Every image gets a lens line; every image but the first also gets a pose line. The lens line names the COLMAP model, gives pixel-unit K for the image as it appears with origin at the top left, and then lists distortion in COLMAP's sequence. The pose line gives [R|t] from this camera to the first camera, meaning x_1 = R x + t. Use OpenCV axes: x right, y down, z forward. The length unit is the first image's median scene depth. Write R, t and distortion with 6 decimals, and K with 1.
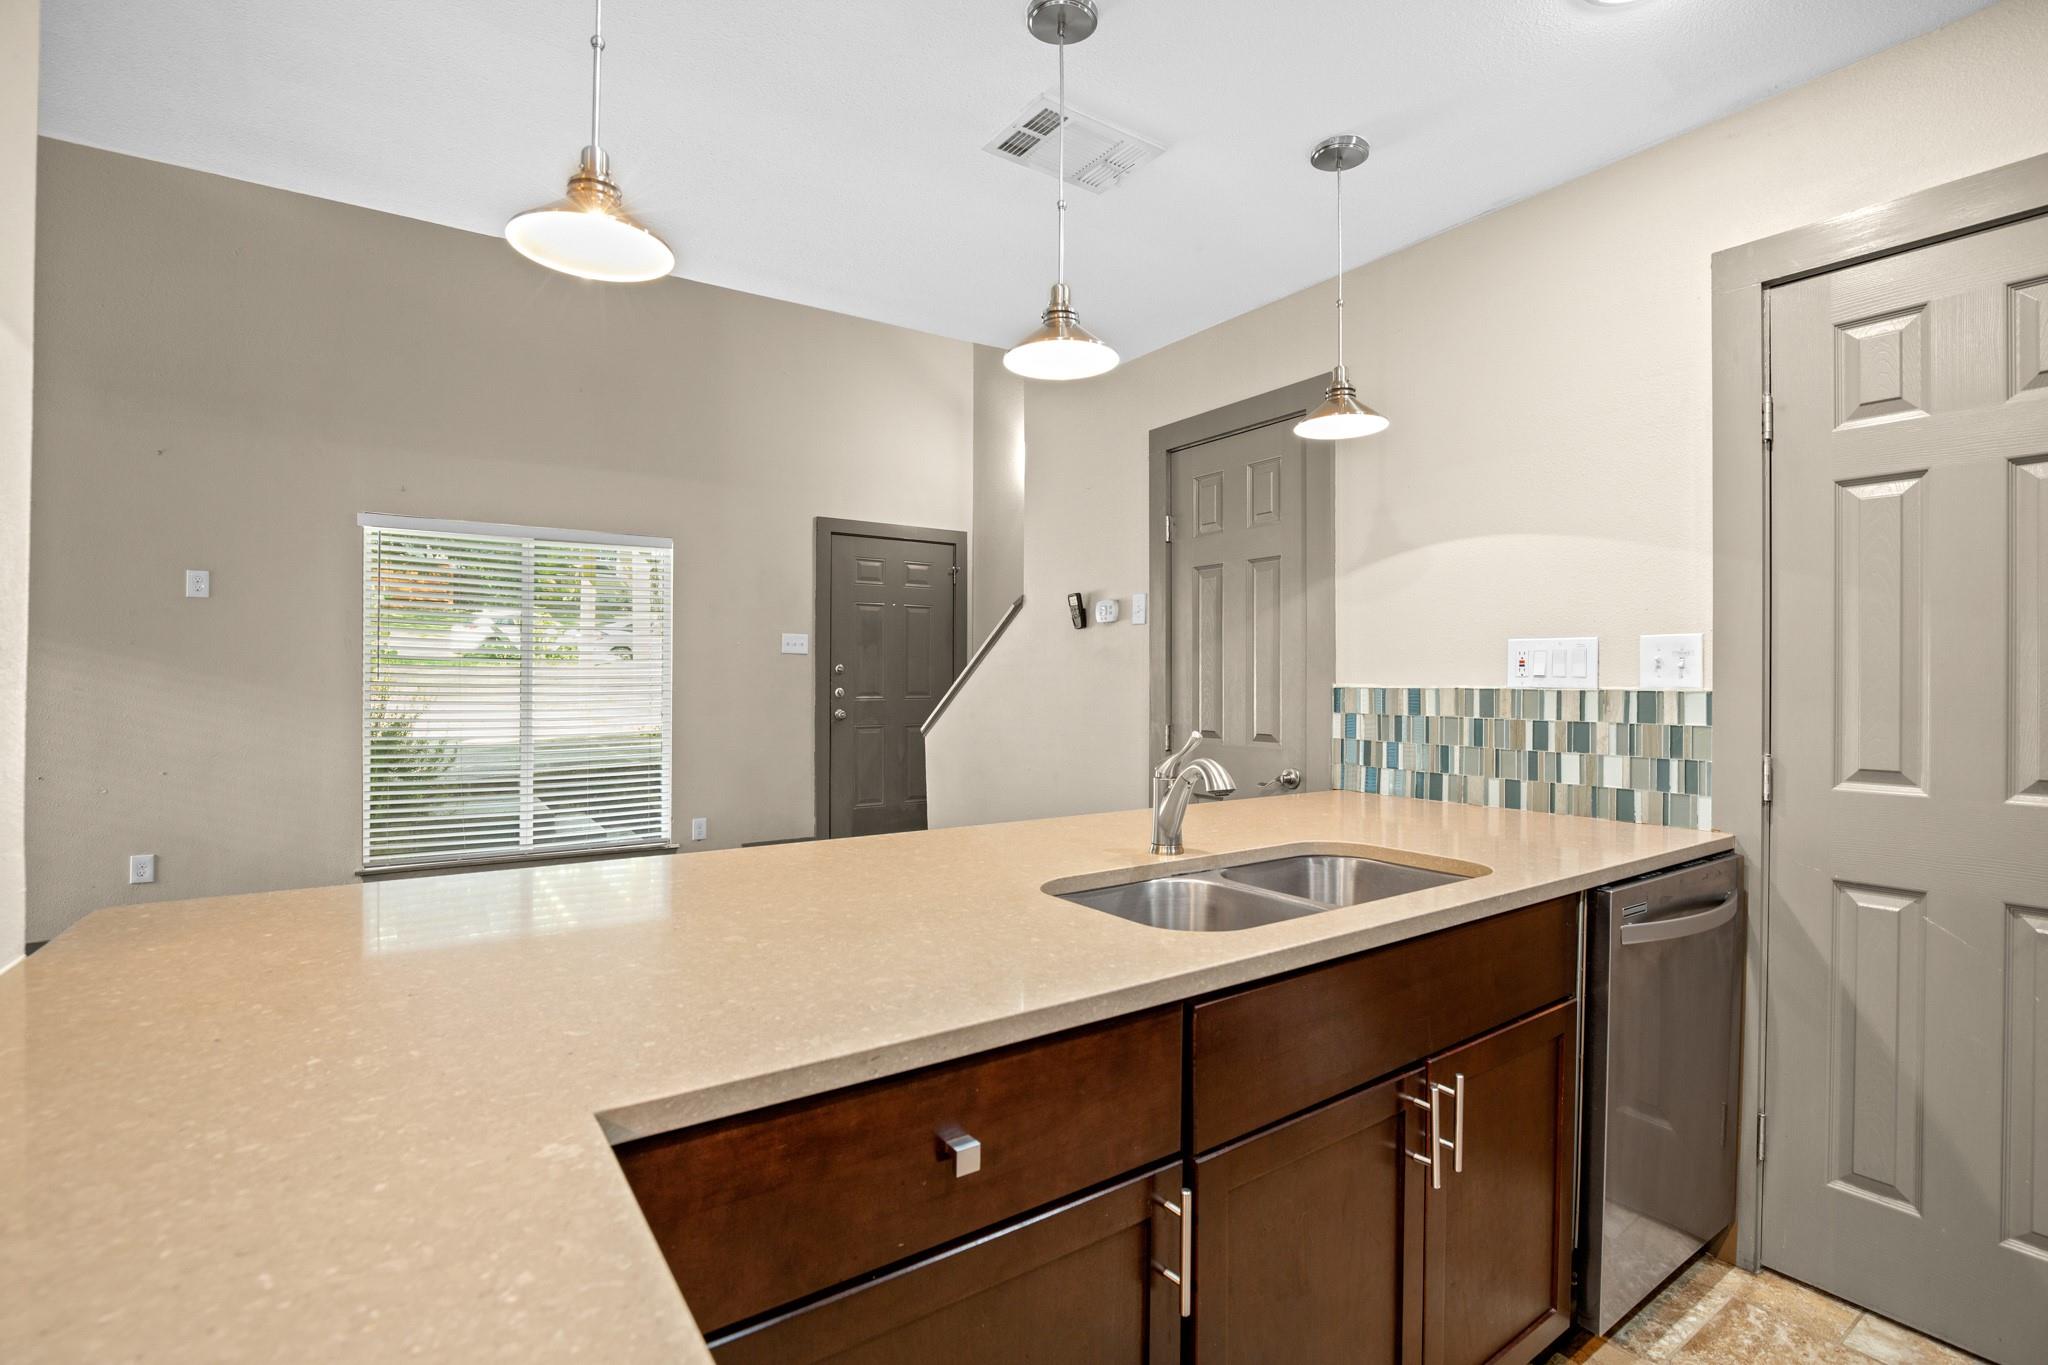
lens RADIAL K [[942.7, 0, 1049.4], [0, 942.7, 673.8], [0, 0, 1]] dist [-0.026946, 0.001984]
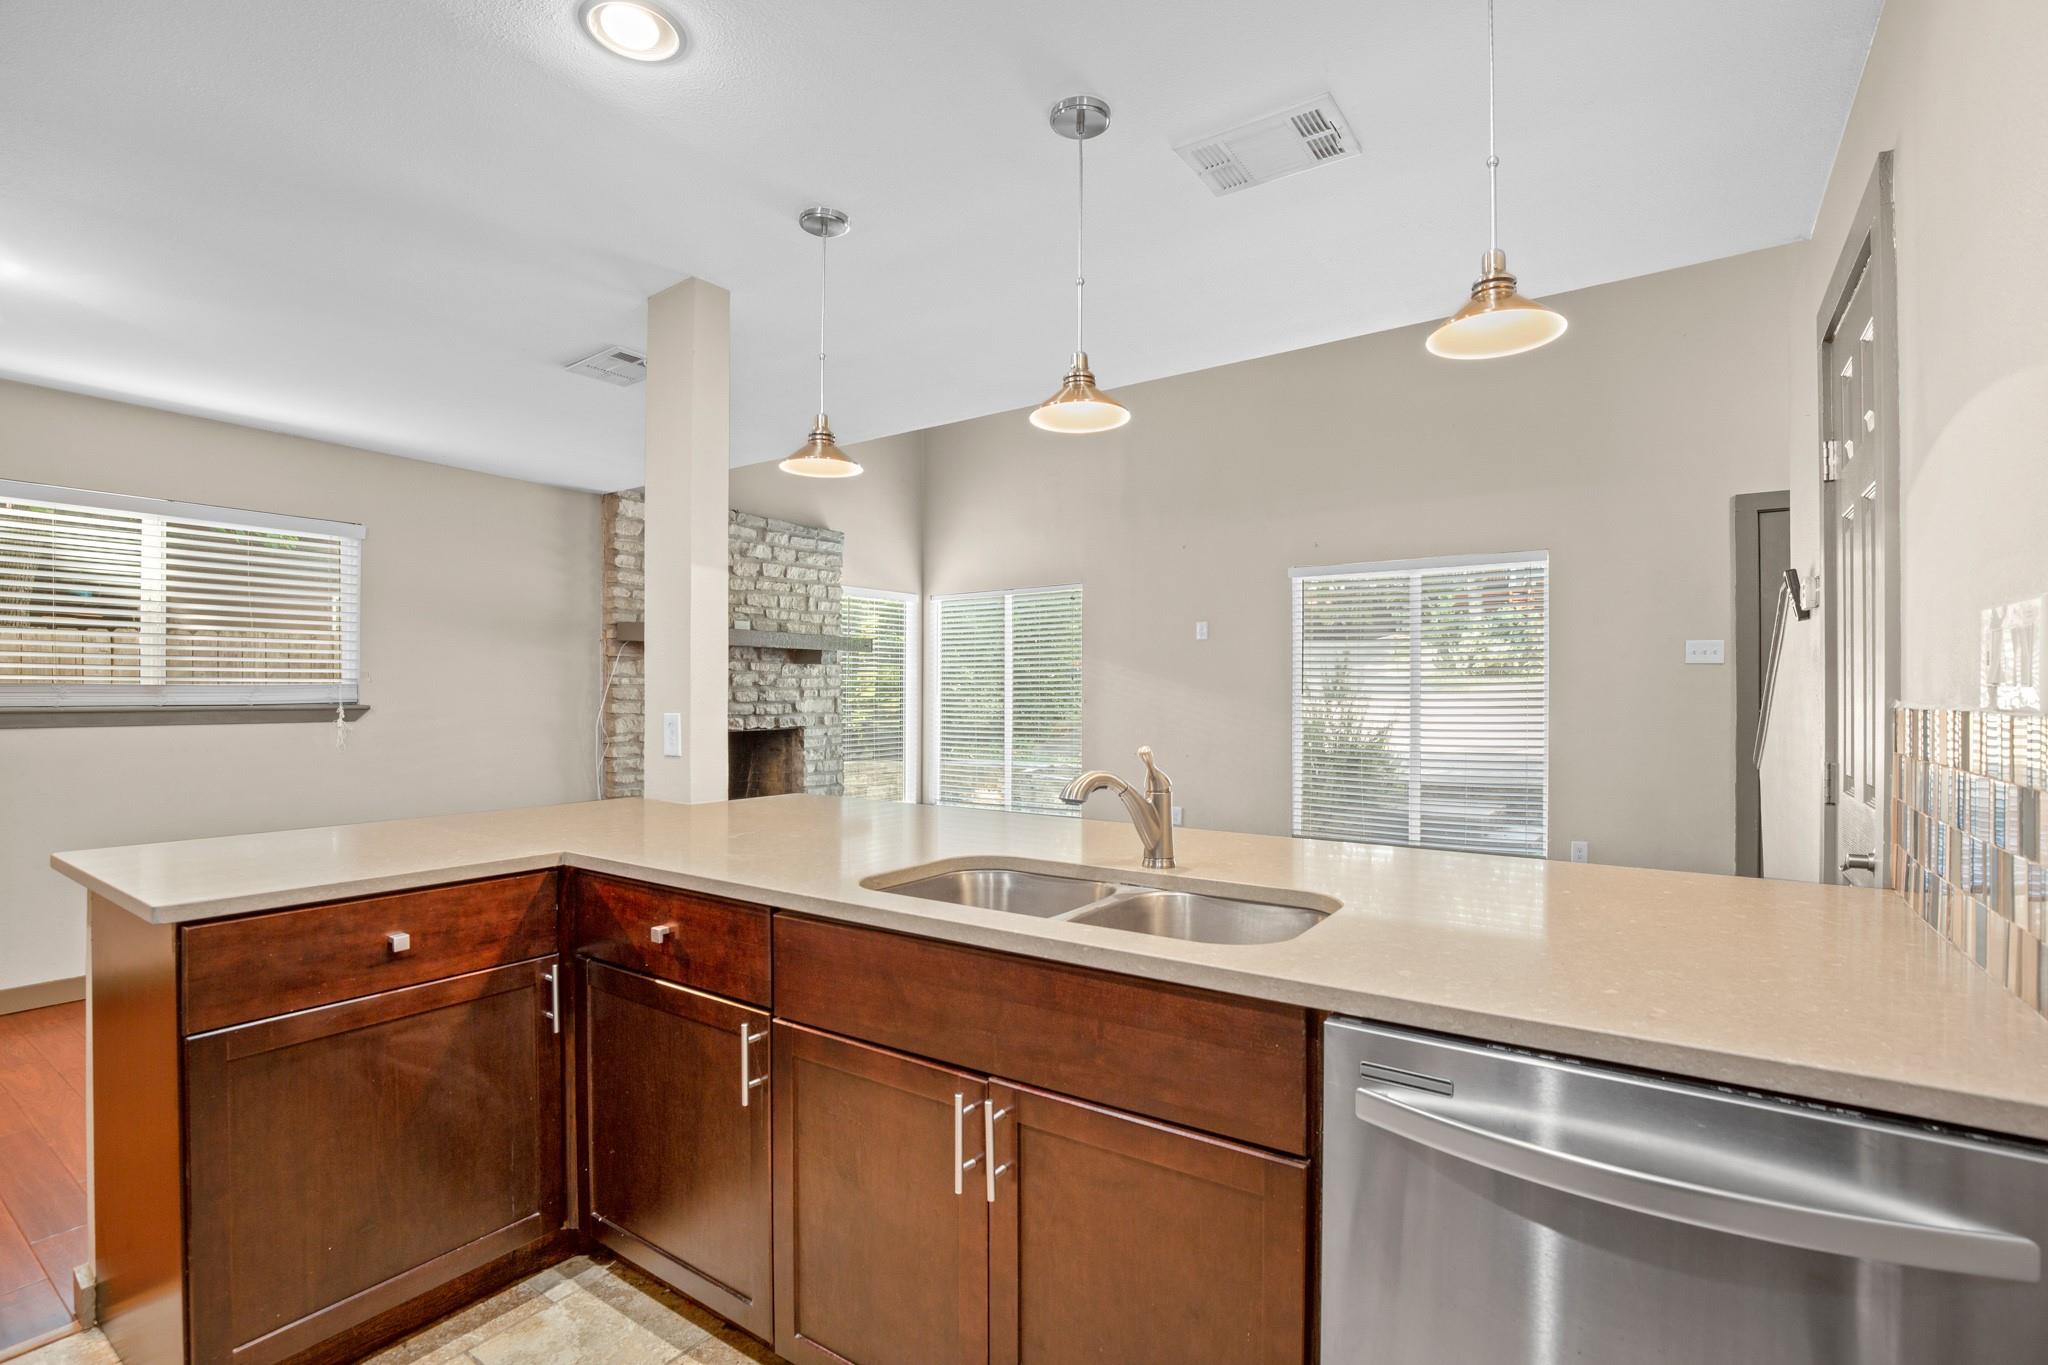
lens RADIAL K [[942.7, 0, 1036.5], [0, 942.7, 684.1], [0, 0, 1]] dist [-0.026946, 0.001984]
pose [[0.353336, -0.012166, -0.935417, 0.693685], [0.006657, 0.999923, -0.010490, 0.004475], [0.935473, -0.002520, 0.353390, 0.357848]]
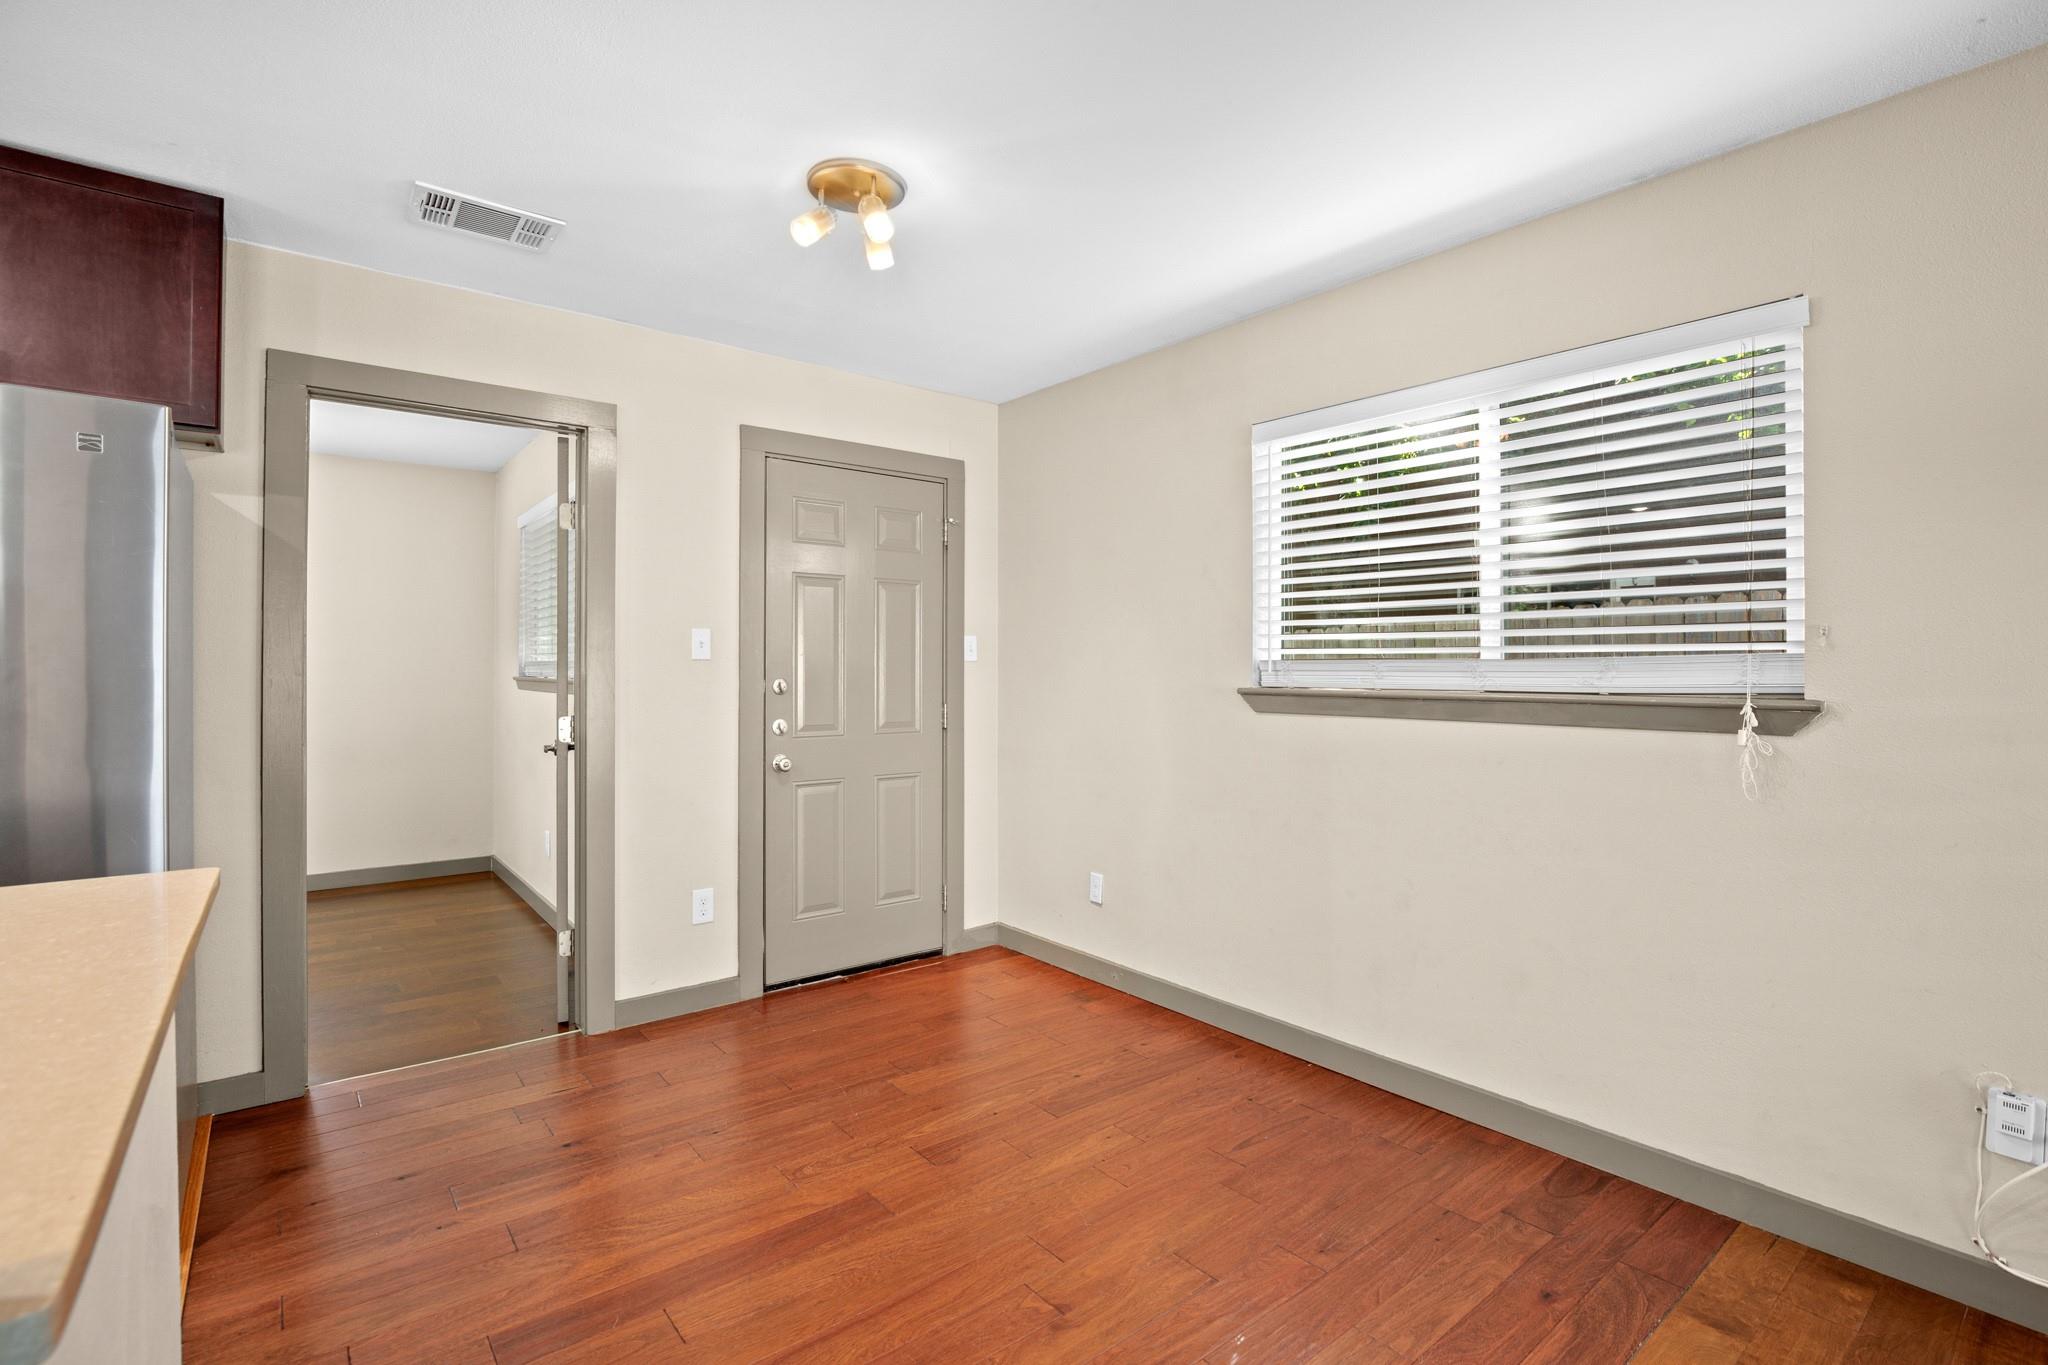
lens RADIAL K [[942.7, 0, 1036.7], [0, 942.7, 671.6], [0, 0, 1]] dist [-0.026946, 0.001984]
pose [[-0.998237, -0.004559, -0.059184, -0.739496], [-0.004290, 0.999980, -0.004680, 0.000189], [0.059204, -0.004418, -0.998236, 0.500179]]
